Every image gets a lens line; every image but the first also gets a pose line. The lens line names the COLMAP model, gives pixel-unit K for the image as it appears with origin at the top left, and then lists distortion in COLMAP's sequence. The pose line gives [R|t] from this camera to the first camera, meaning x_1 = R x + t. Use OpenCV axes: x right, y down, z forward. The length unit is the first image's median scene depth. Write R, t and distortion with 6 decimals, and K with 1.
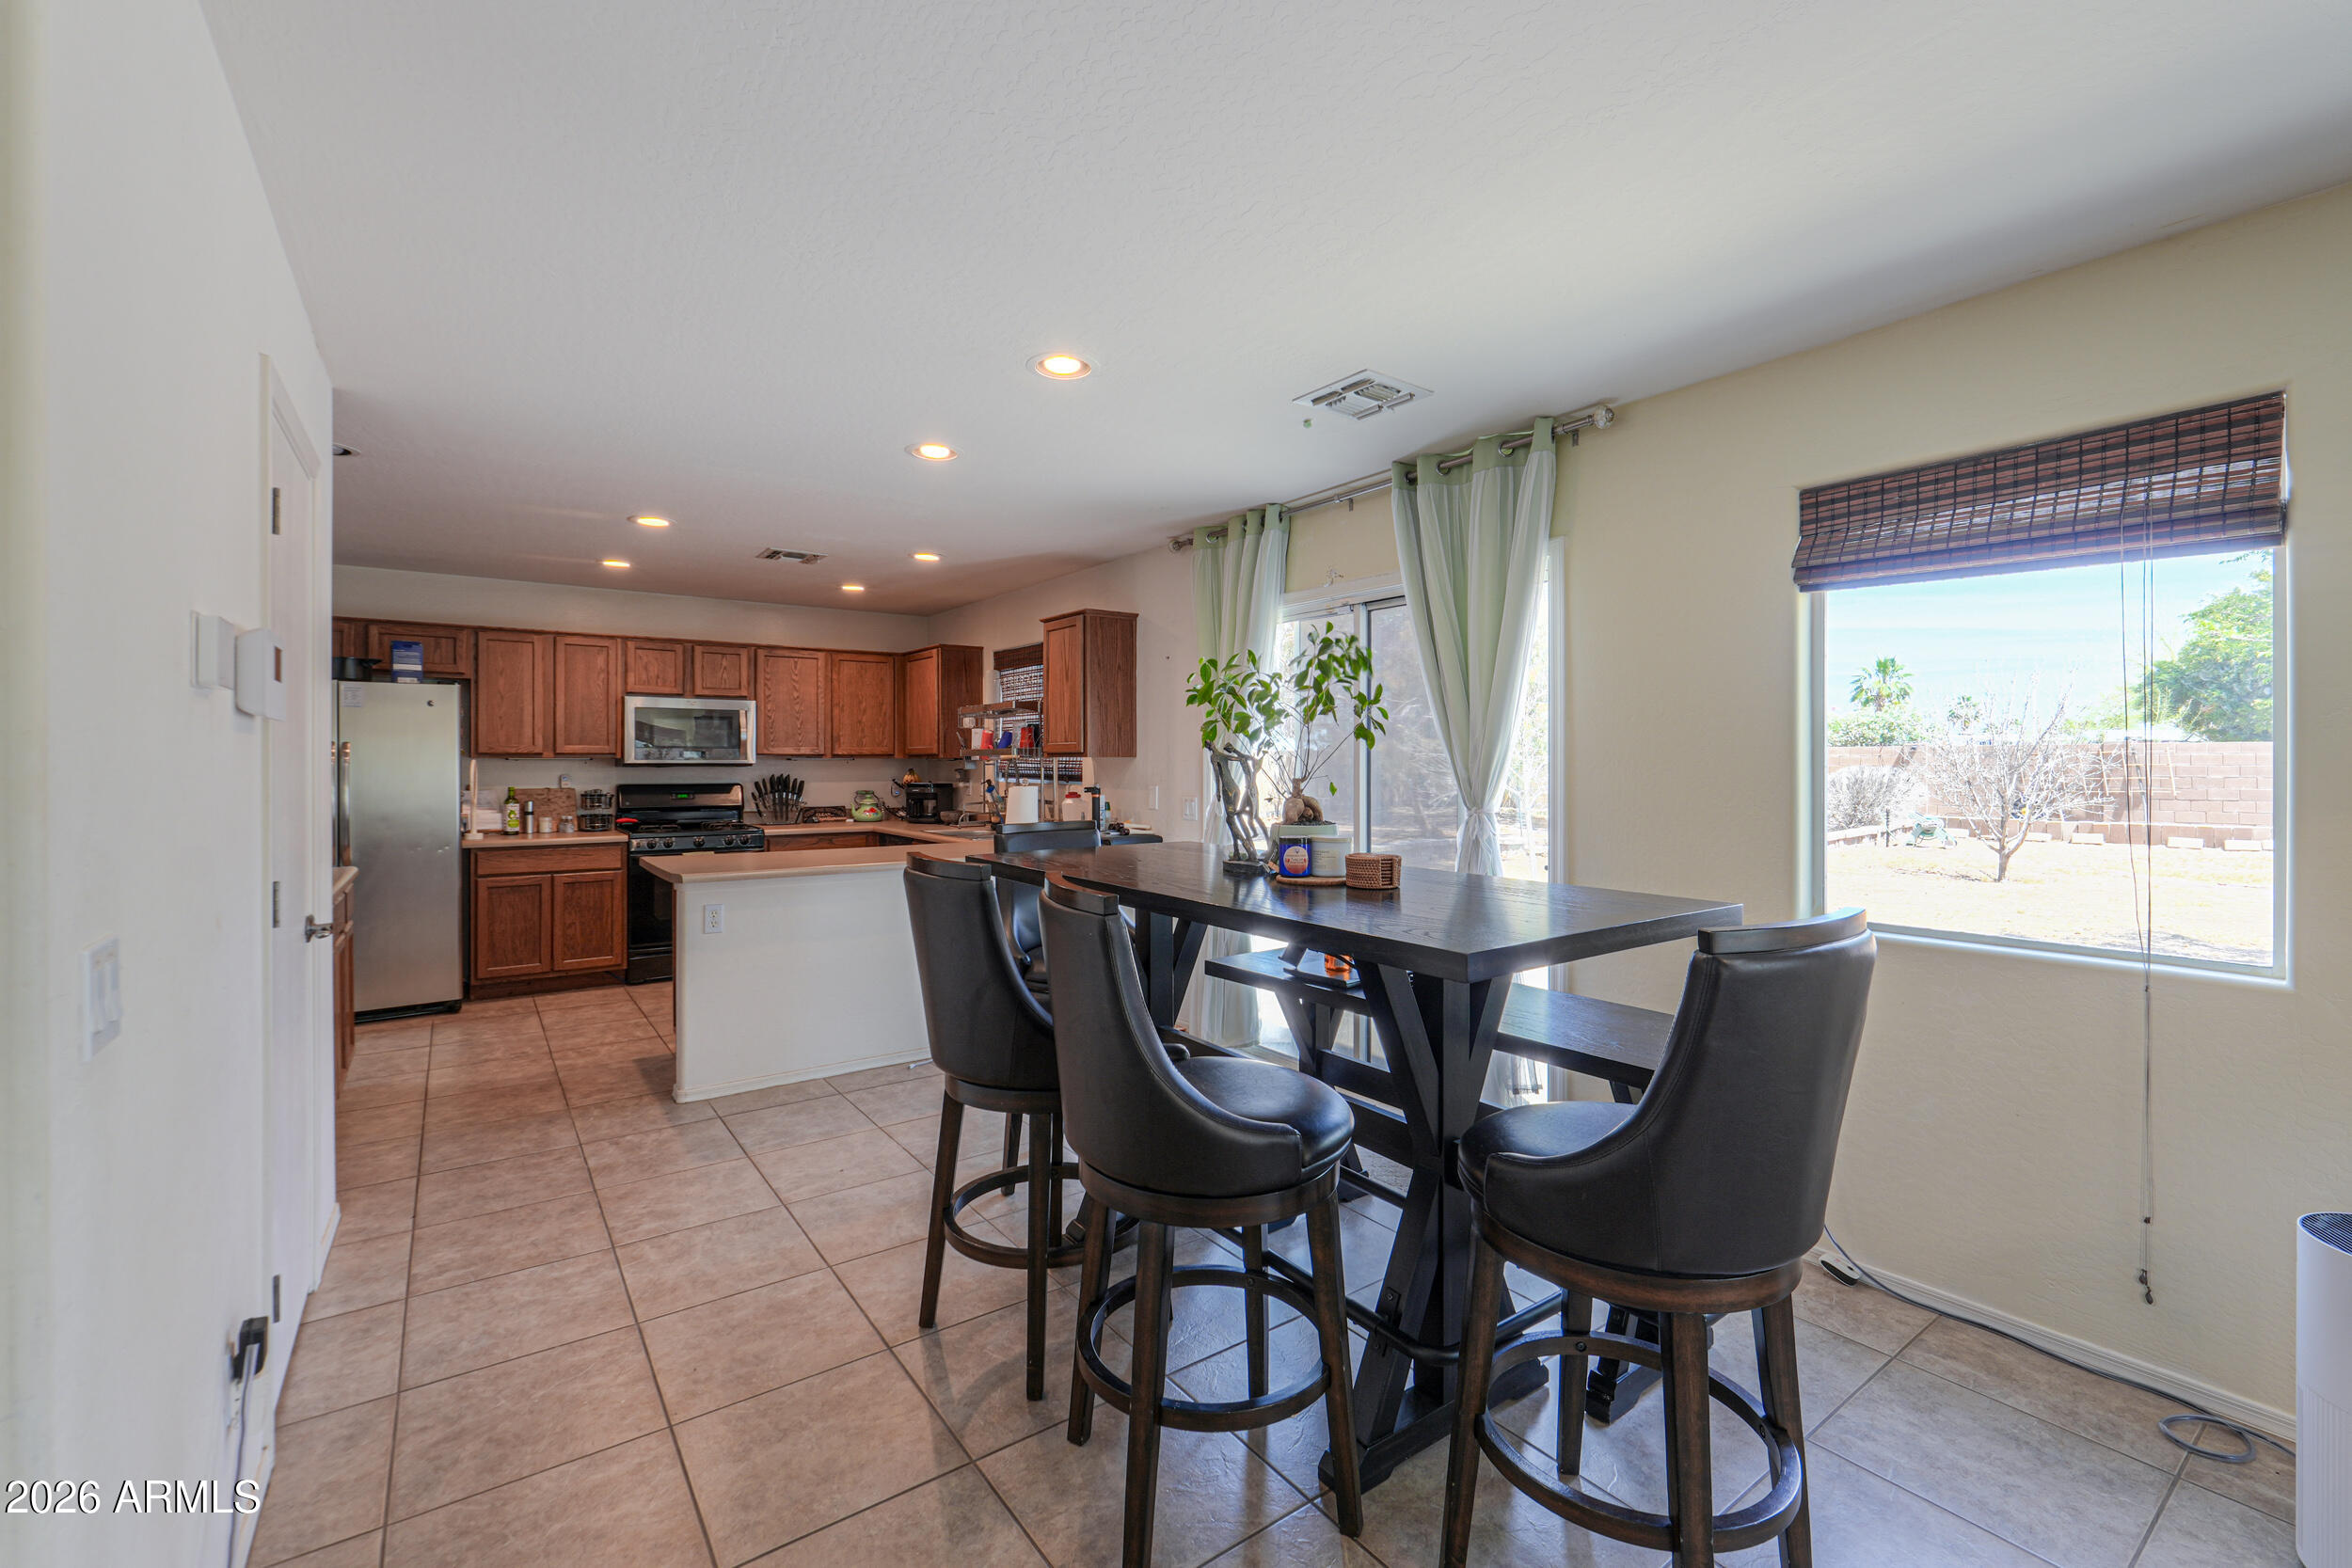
lens RADIAL K [[1006.6, 0, 1153.1], [0, 1006.6, 759.0], [0, 0, 1]] dist [-0.010410, 0.004124]
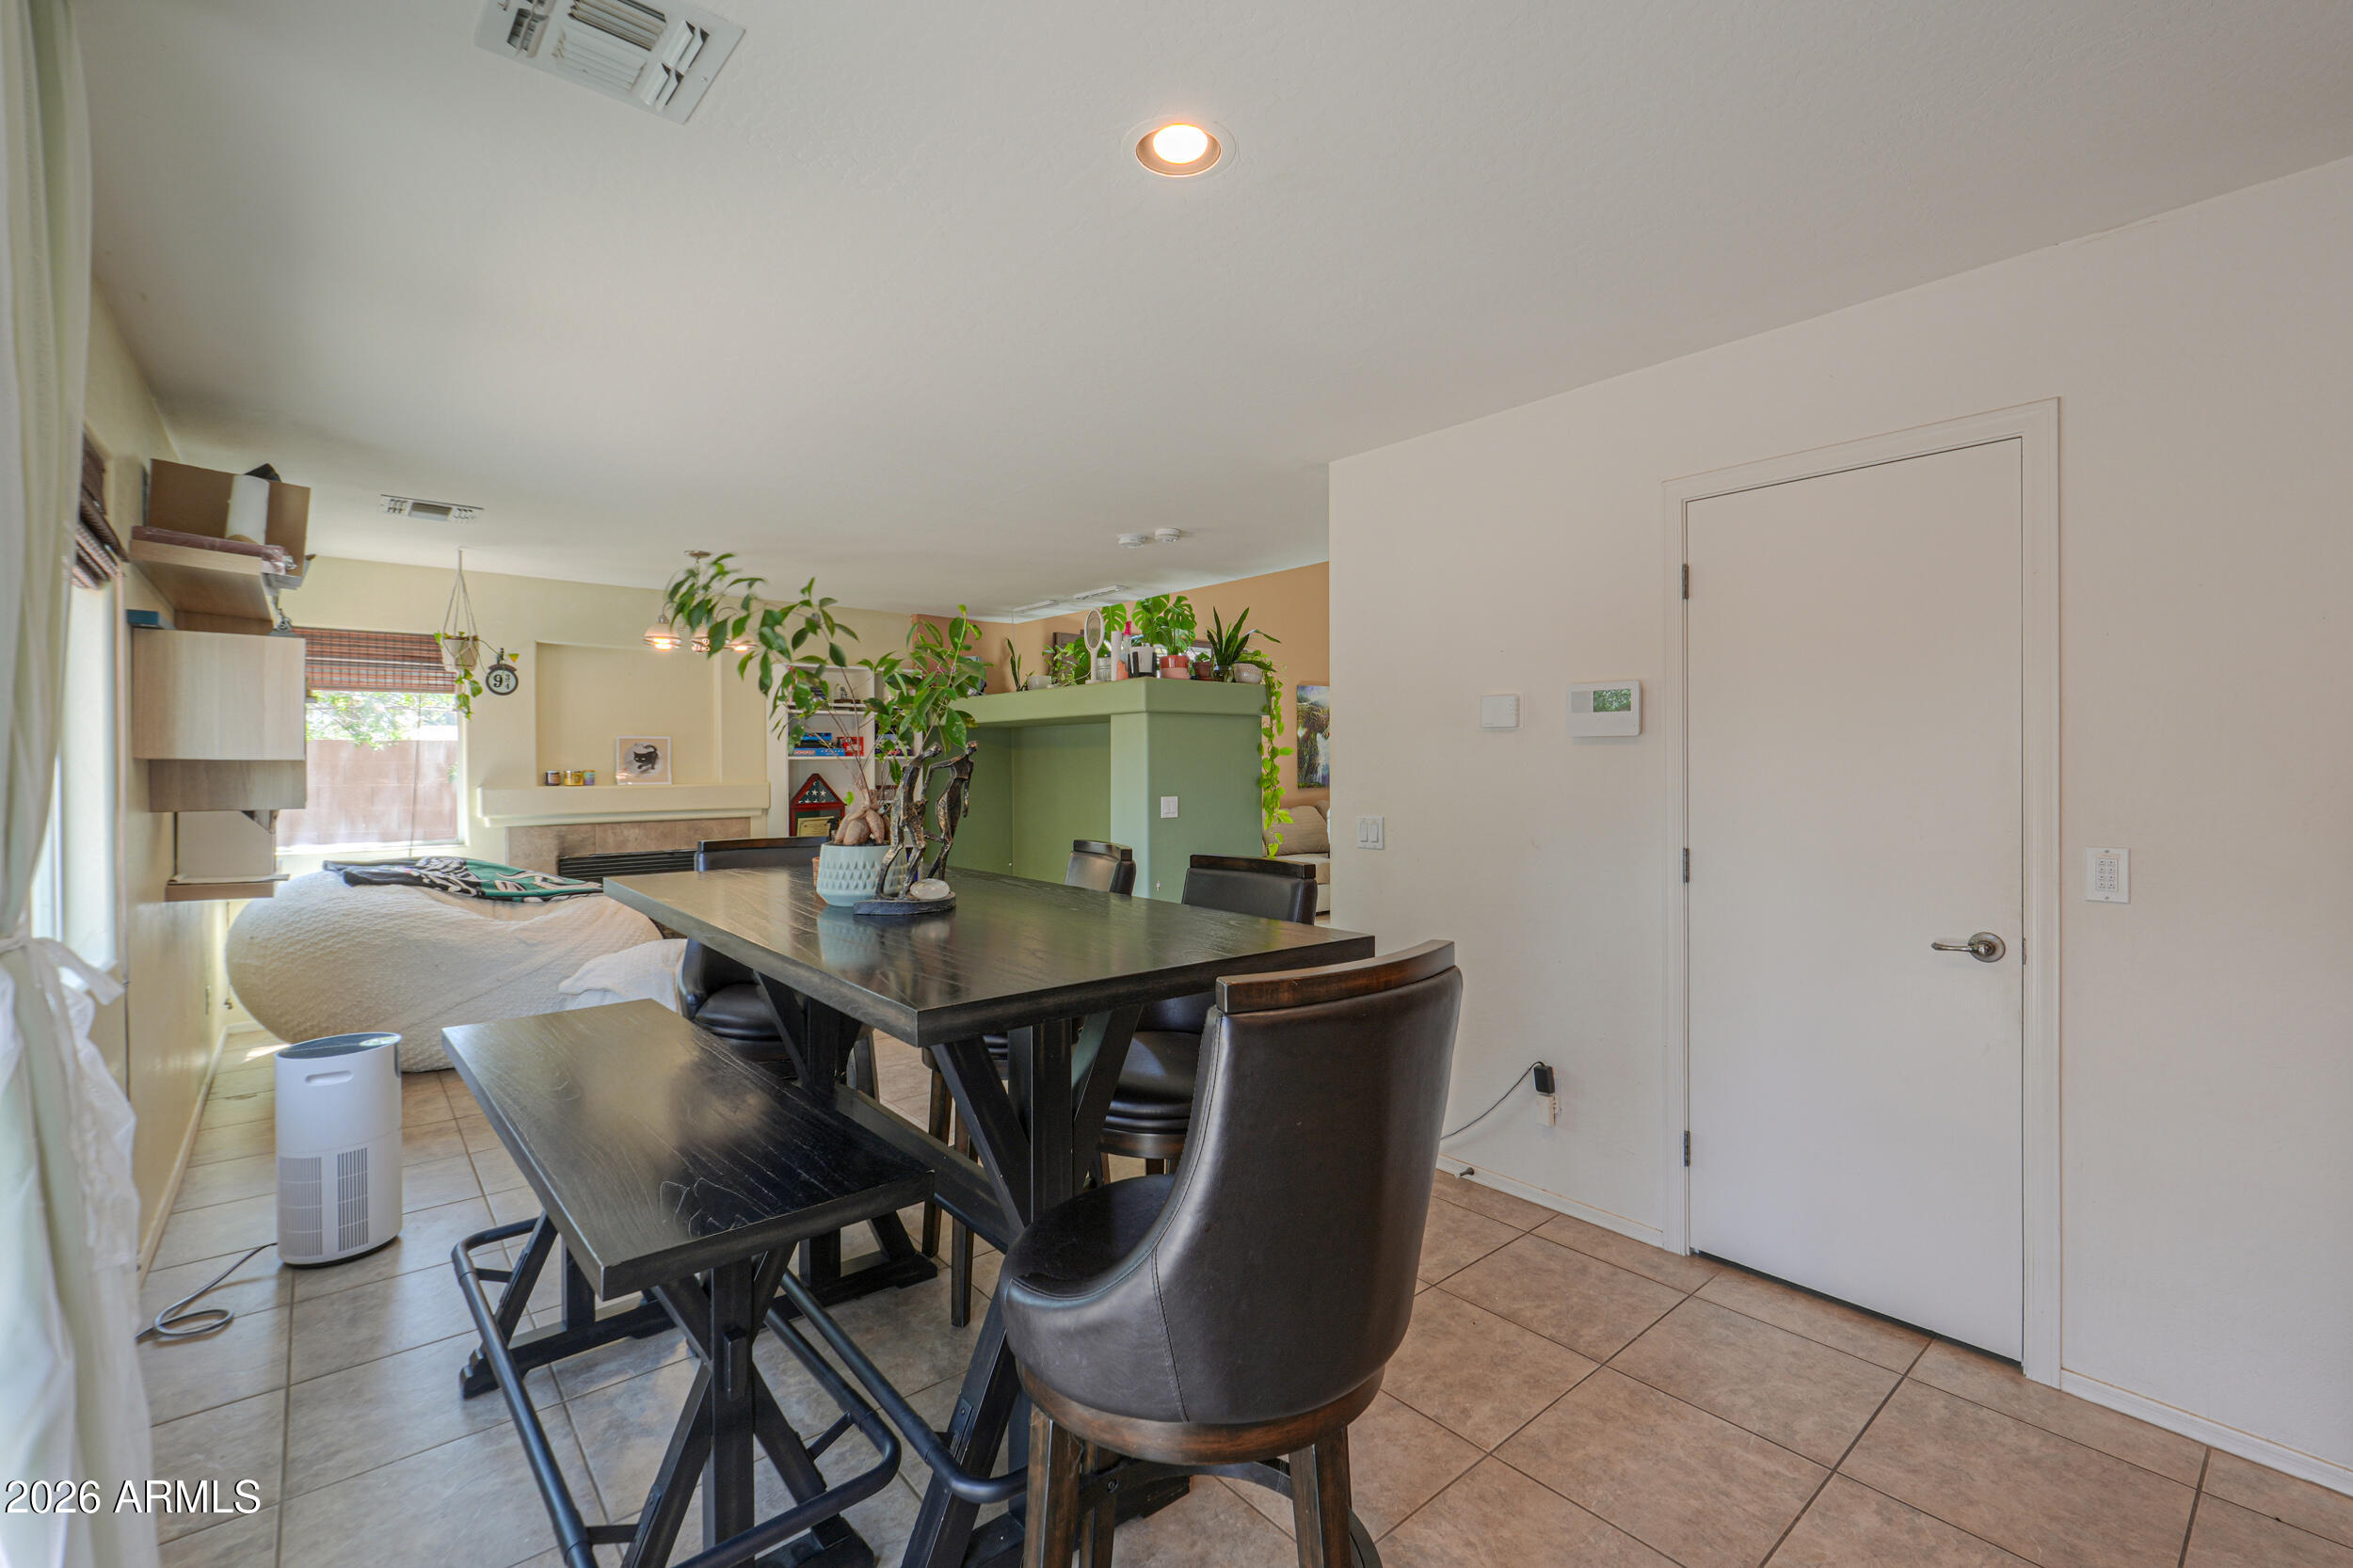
lens RADIAL K [[1027.9, 0, 1165.9], [0, 1027.9, 773.0], [0, 0, 1]] dist [-0.003189, -0.000417]
pose [[-0.996089, 0.007703, -0.088015, -0.010900], [0.006774, 0.999918, 0.010848, -0.001247], [0.088092, 0.010209, -0.996060, 0.770743]]
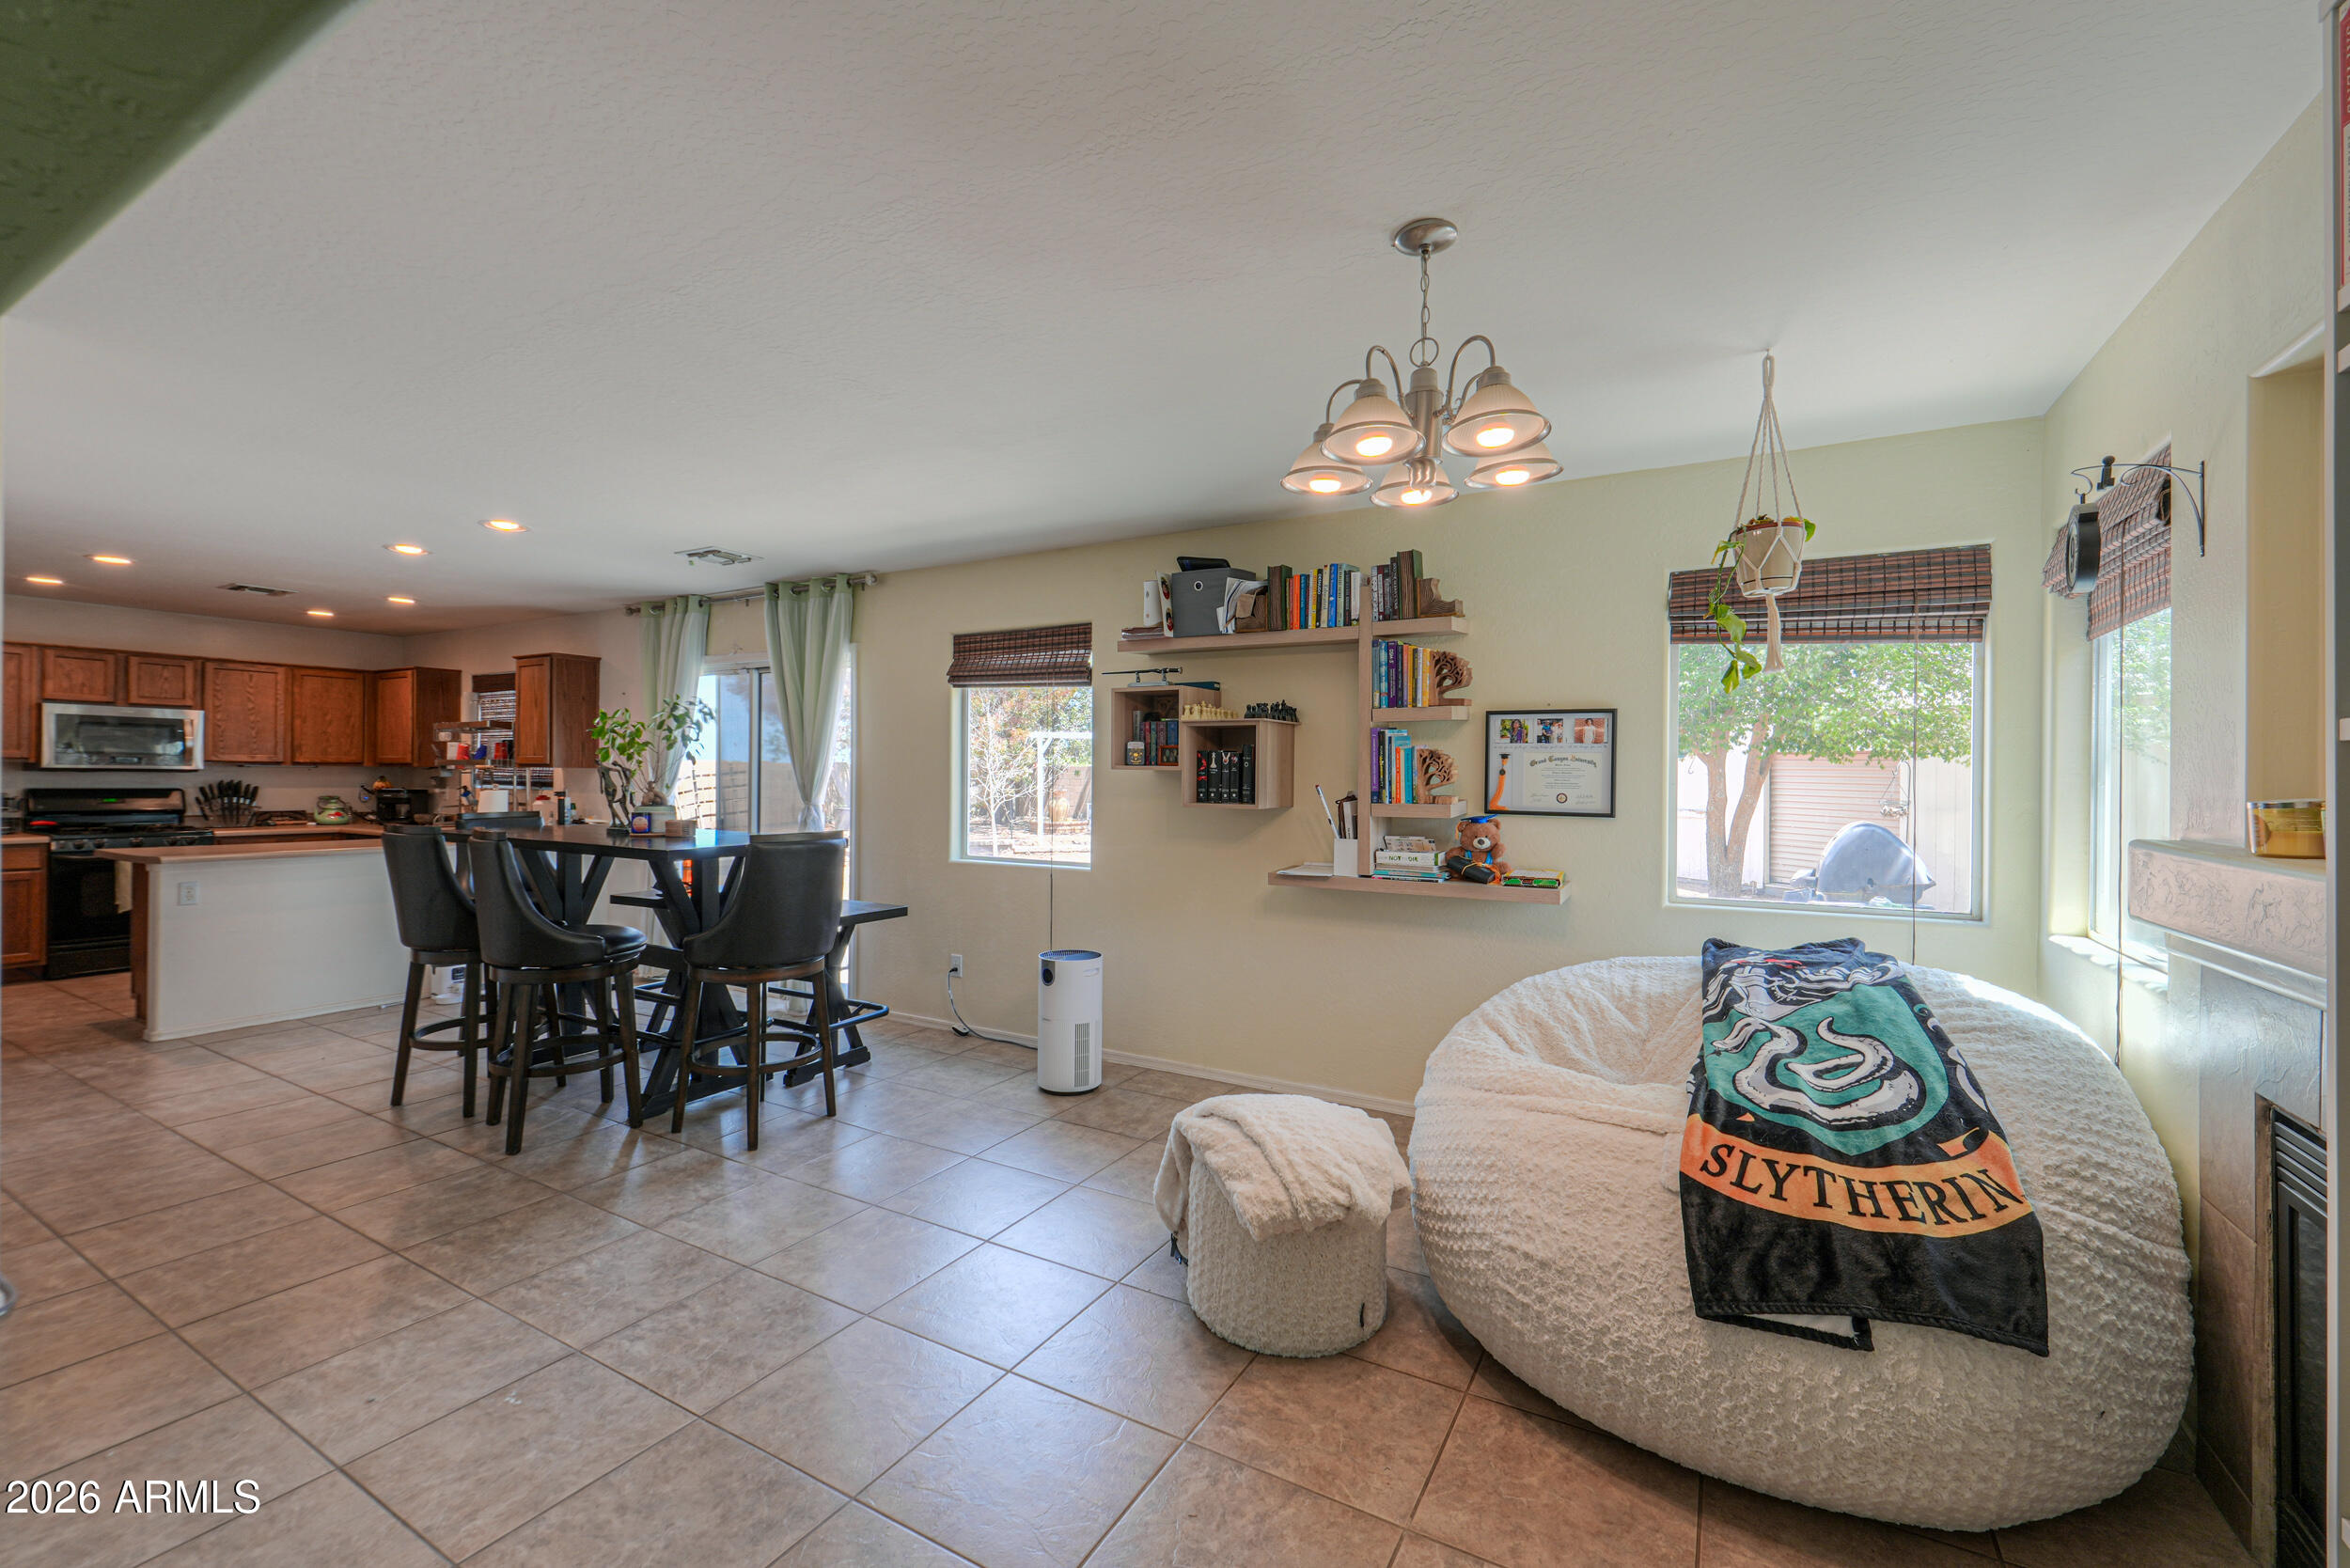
lens RADIAL K [[986.7, 0, 1162.1], [0, 986.7, 777.3], [0, 0, 1]] dist [-0.000530, -0.003682]
pose [[0.906012, 0.009050, 0.423156, 0.093471], [-0.010872, 0.999939, 0.001893, -0.000369], [-0.423113, -0.006315, 0.906055, -0.411884]]
